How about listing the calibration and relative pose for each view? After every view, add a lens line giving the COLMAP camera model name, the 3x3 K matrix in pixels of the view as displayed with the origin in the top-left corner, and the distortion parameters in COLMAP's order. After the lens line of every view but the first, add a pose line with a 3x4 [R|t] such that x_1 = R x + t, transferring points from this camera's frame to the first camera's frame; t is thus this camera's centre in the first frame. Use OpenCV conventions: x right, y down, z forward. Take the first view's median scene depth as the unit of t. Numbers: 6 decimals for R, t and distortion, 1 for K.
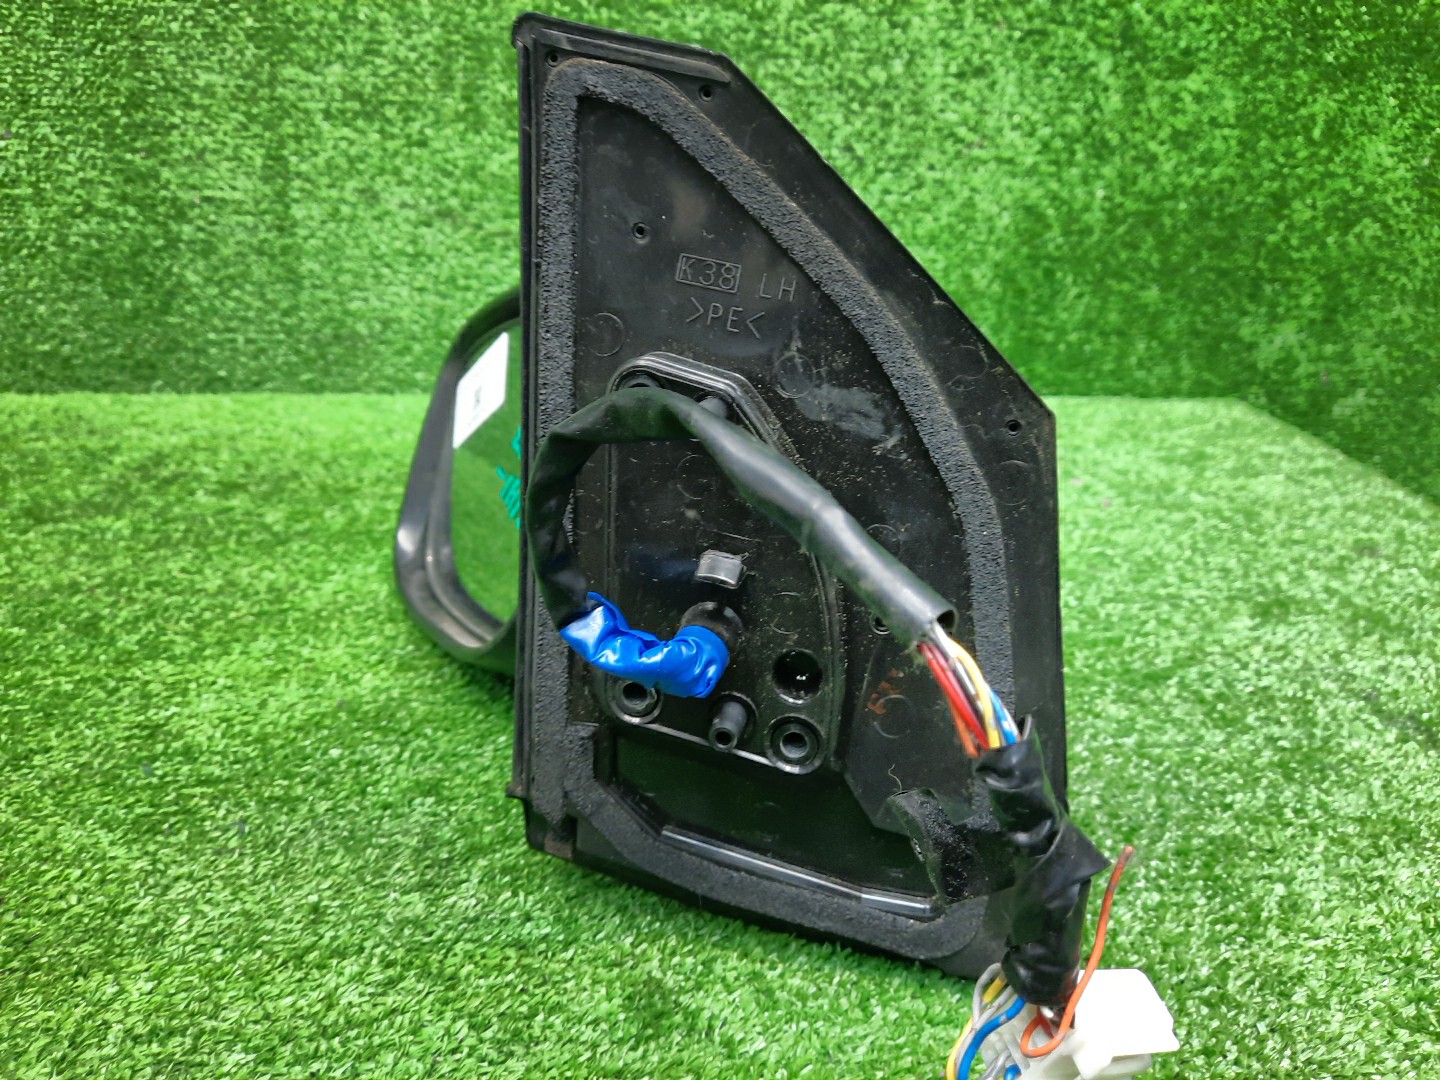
lens RADIAL K [[1046.6, 0, 726.1], [0, 1046.6, 520.3], [0, 0, 1]] dist [0.013289, -0.034942]
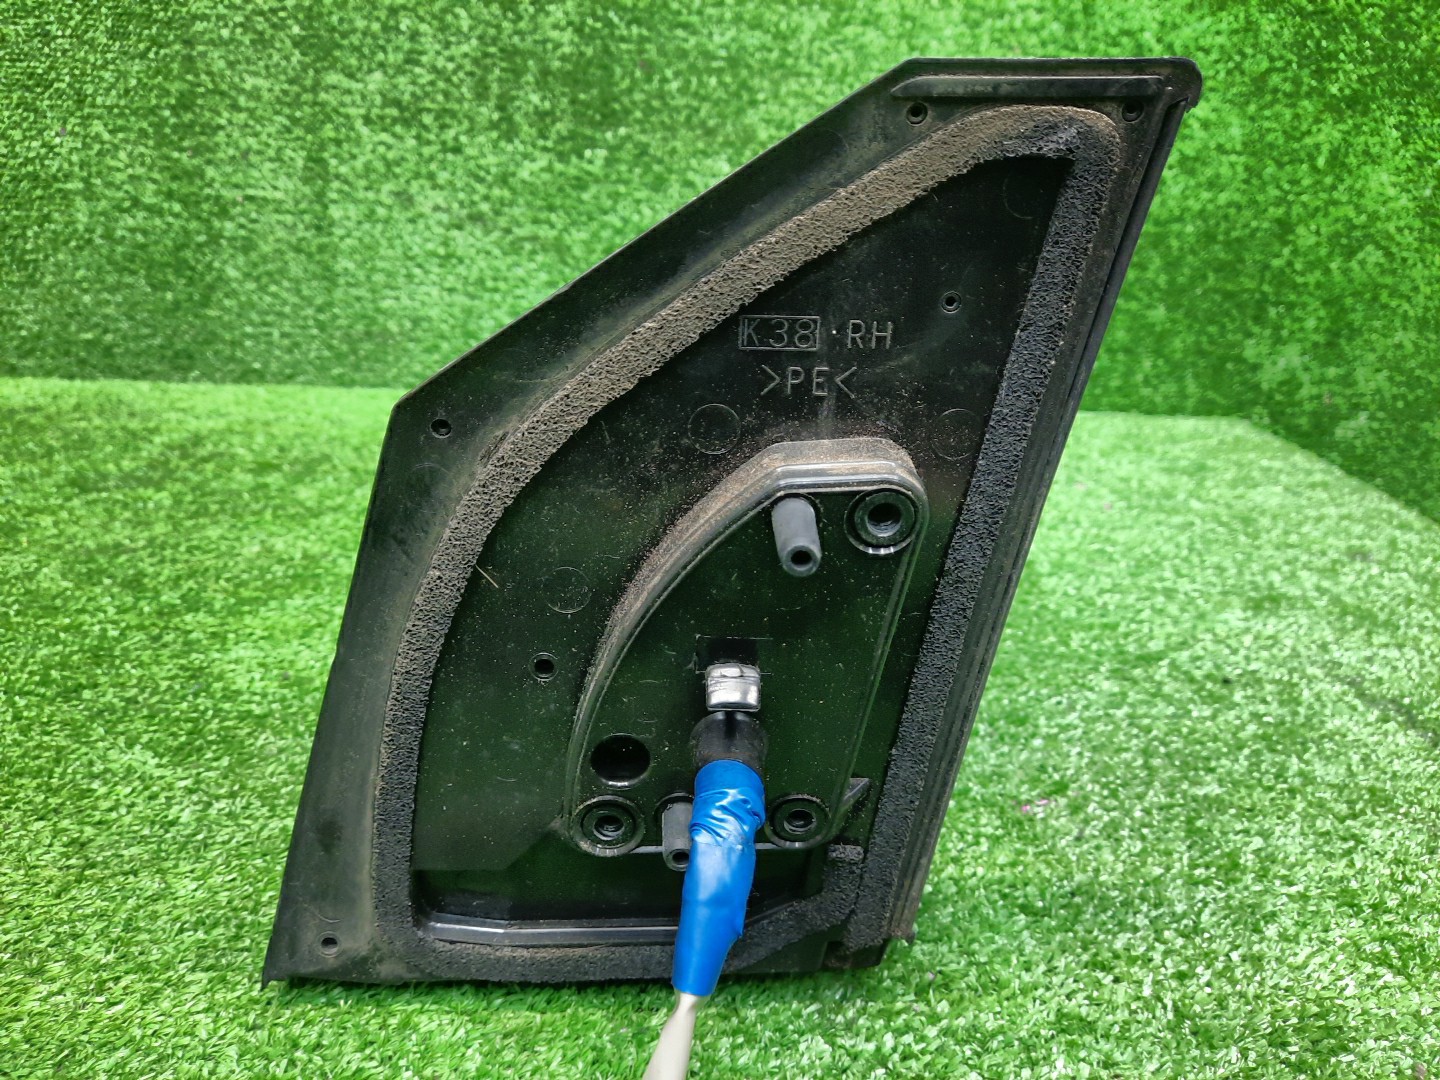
lens RADIAL K [[1046.6, 0, 722.3], [0, 1046.6, 531.1], [0, 0, 1]] dist [0.013289, -0.034942]
pose [[0.999535, 0.027897, -0.012327, -0.002453], [-0.028169, 0.999351, -0.022462, 0.035873], [0.011692, 0.022799, 0.999672, -0.030939]]
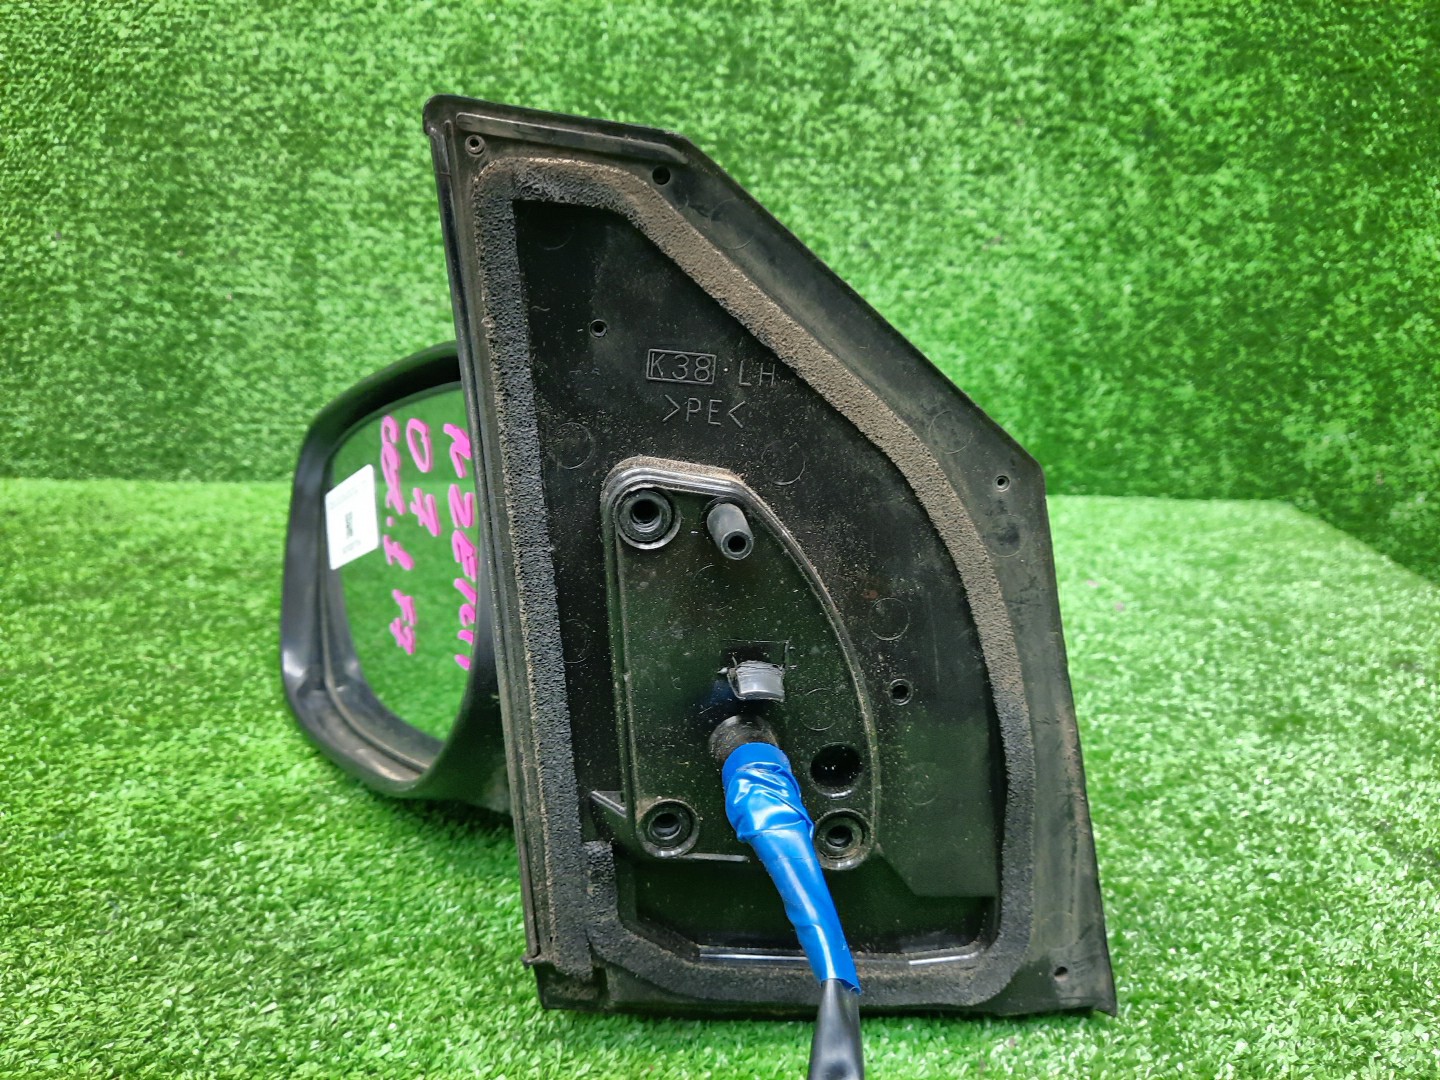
lens RADIAL K [[1046.6, 0, 735.5], [0, 1046.6, 527.4], [0, 0, 1]] dist [0.013289, -0.034942]
pose [[0.996957, 0.014461, -0.076598, 0.077762], [-0.021344, 0.995729, -0.089819, 0.003810], [0.074972, 0.091180, 0.993008, 0.030365]]
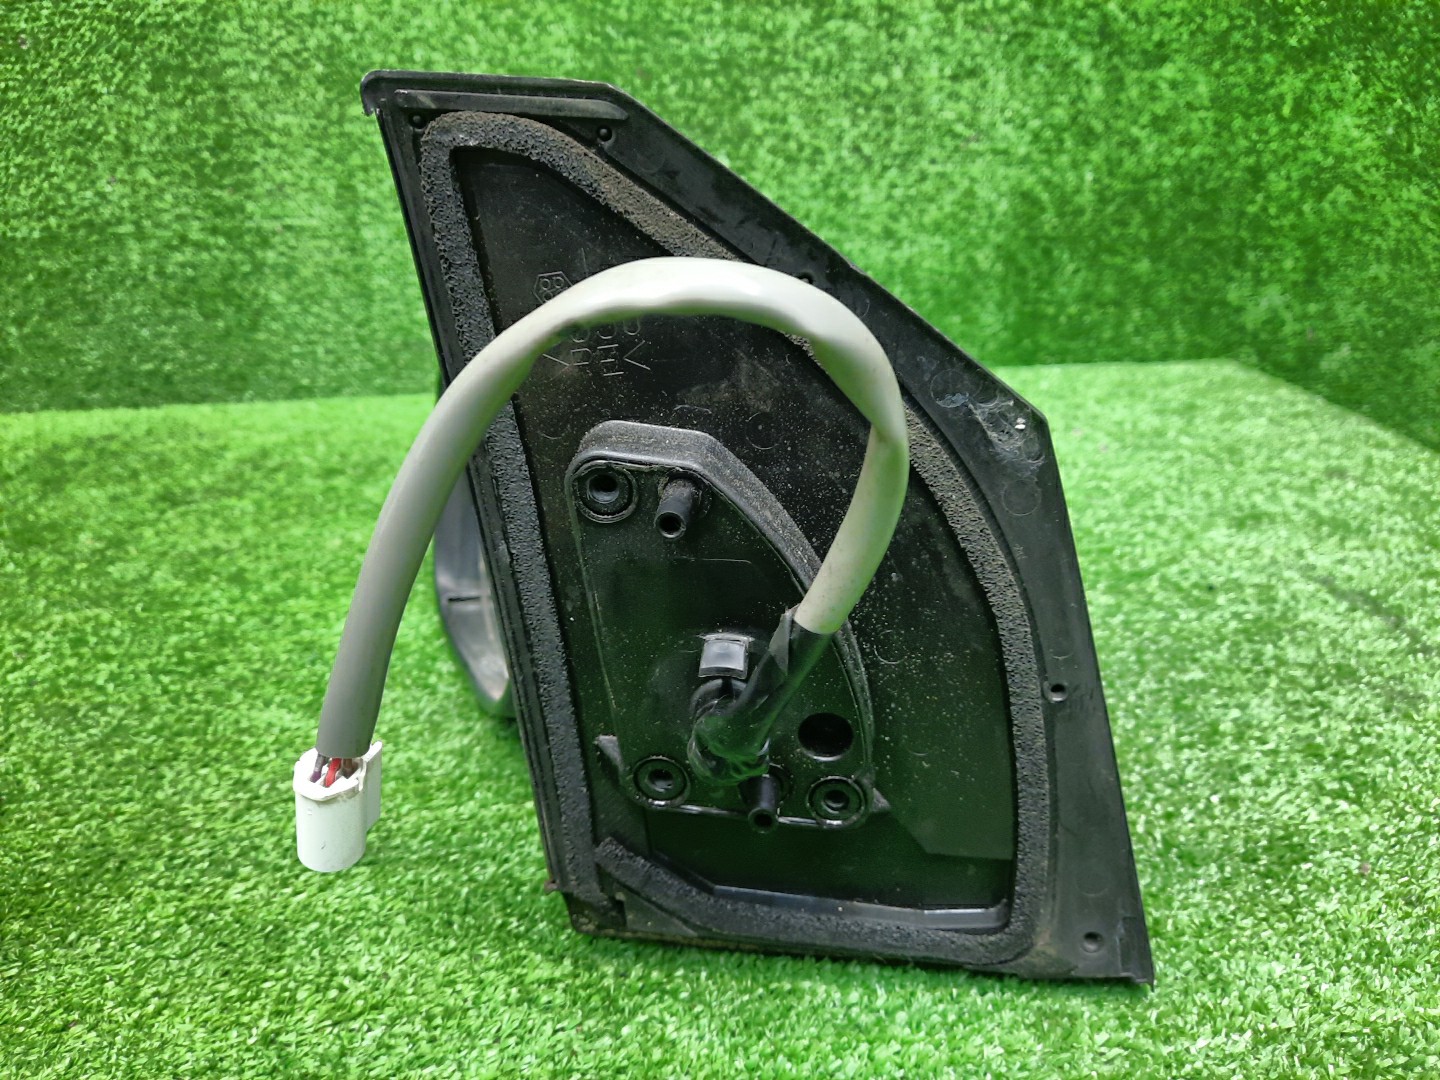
lens RADIAL K [[1046.6, 0, 724.1], [0, 1046.6, 539.6], [0, 0, 1]] dist [0.013289, -0.034942]
pose [[0.998382, -0.048596, -0.029516, -0.010544], [0.048453, 0.998810, -0.005559, 0.058270], [0.029751, 0.004120, 0.999549, -0.112798]]
